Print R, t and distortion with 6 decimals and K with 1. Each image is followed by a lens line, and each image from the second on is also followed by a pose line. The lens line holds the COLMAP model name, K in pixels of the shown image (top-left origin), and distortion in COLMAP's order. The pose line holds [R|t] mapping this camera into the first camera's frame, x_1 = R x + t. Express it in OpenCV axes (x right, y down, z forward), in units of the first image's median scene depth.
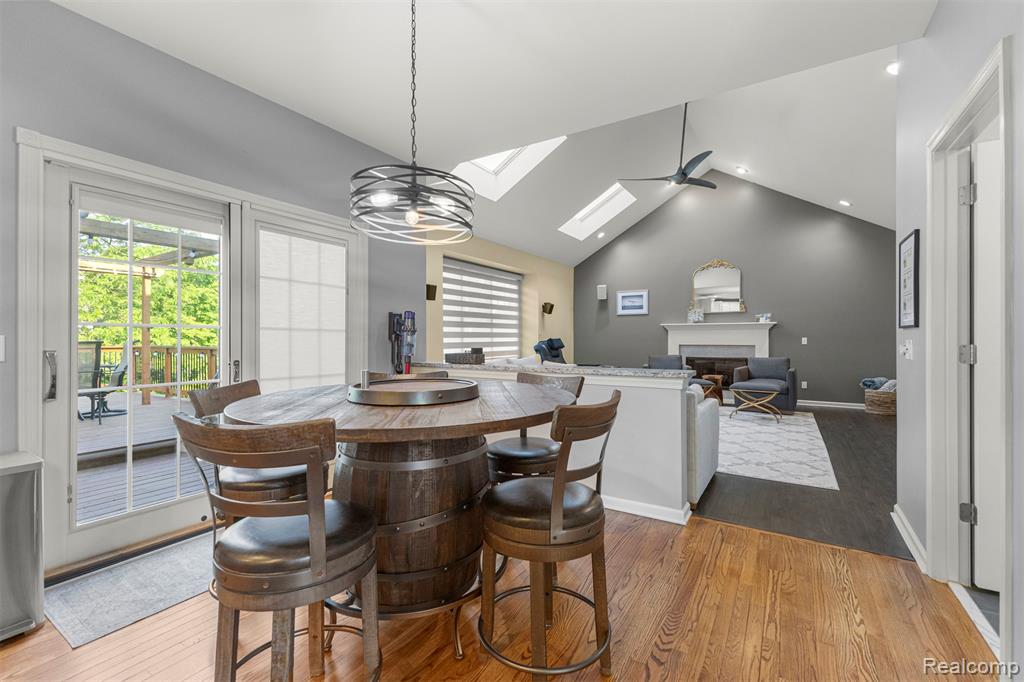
lens RADIAL K [[441.7, 0, 513.2], [0, 441.7, 339.5], [0, 0, 1]] dist [0.007946, -0.000449]
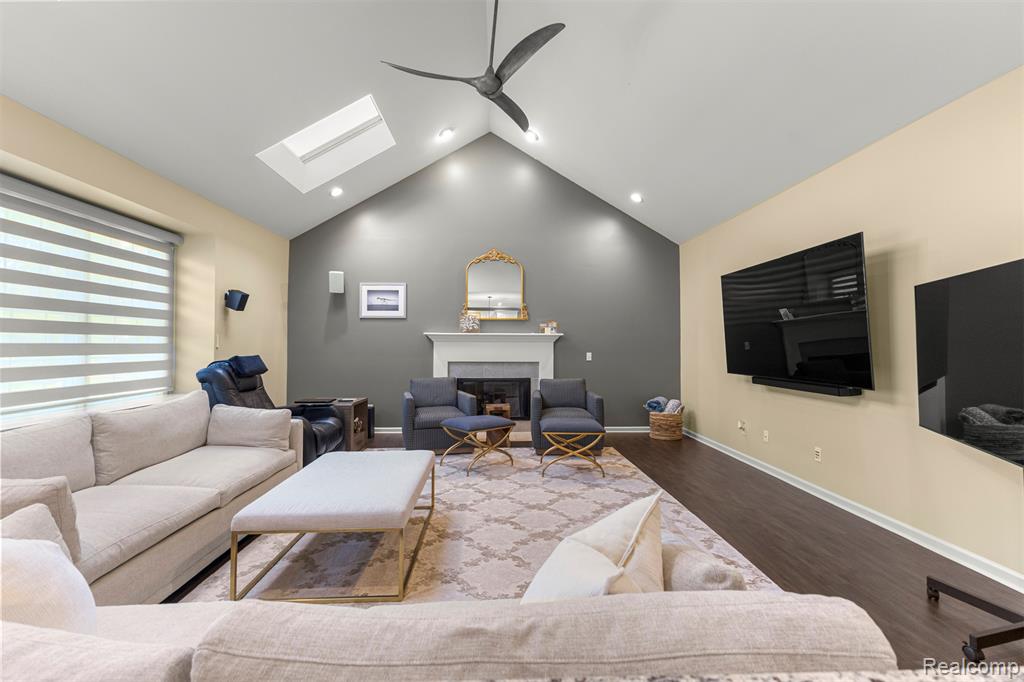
lens RADIAL K [[441.7, 0, 513.2], [0, 441.7, 339.5], [0, 0, 1]] dist [0.007946, -0.000449]
pose [[0.824613, 0.012844, 0.565551, 0.056702], [-0.003727, 0.999844, -0.017273, -0.014033], [-0.565684, 0.012136, 0.824532, 0.375564]]
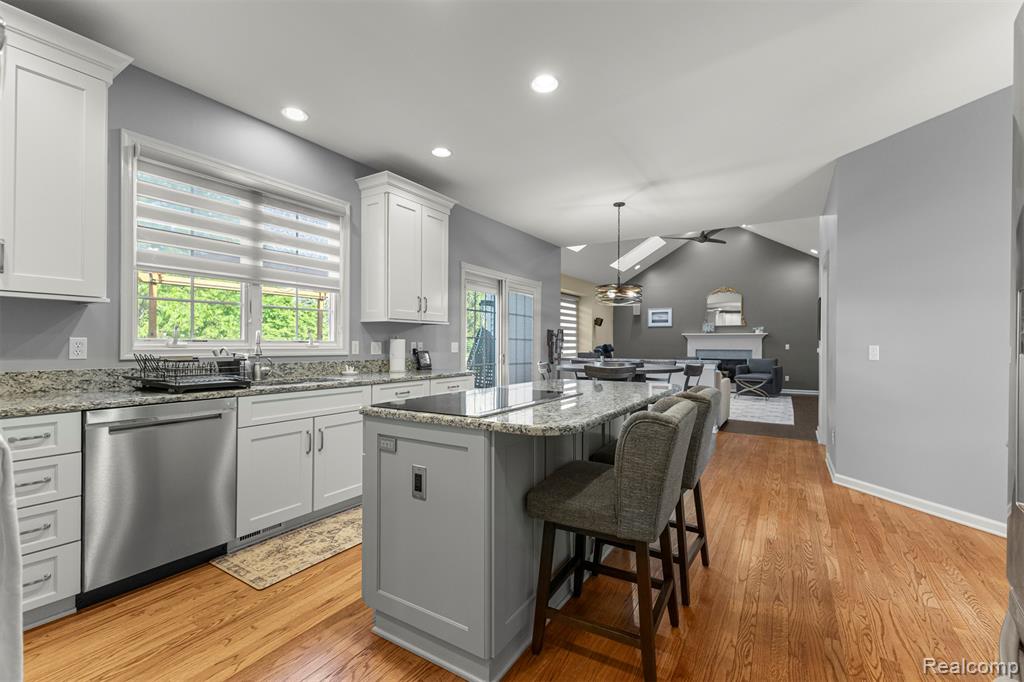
lens RADIAL K [[441.7, 0, 513.2], [0, 441.7, 339.5], [0, 0, 1]] dist [0.007946, -0.000449]
pose [[0.999986, 0.005099, -0.001307, -0.199641], [-0.005115, 0.999909, -0.012470, 0.001385], [0.001243, 0.012476, 0.999921, -0.386593]]
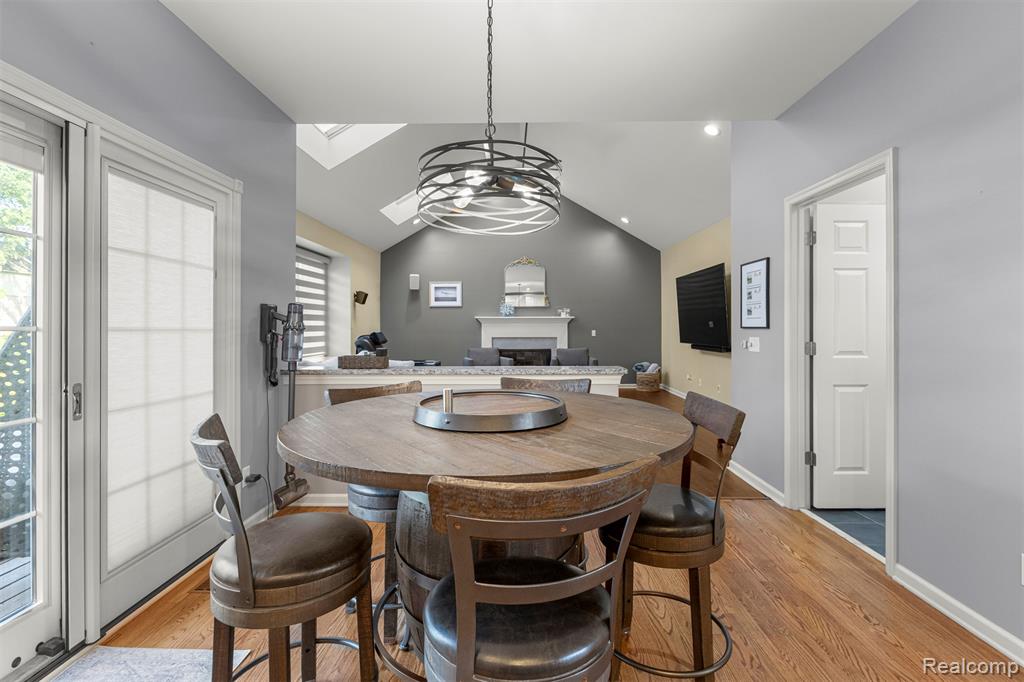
lens RADIAL K [[467.9, 0, 514.5], [0, 467.9, 327.8], [0, 0, 1]] dist [0.000754, -0.000121]
pose [[0.857636, -0.001372, 0.514256, -0.152479], [0.002697, 0.999995, -0.001830, -0.008888], [-0.514251, 0.002956, 0.857635, 0.048973]]
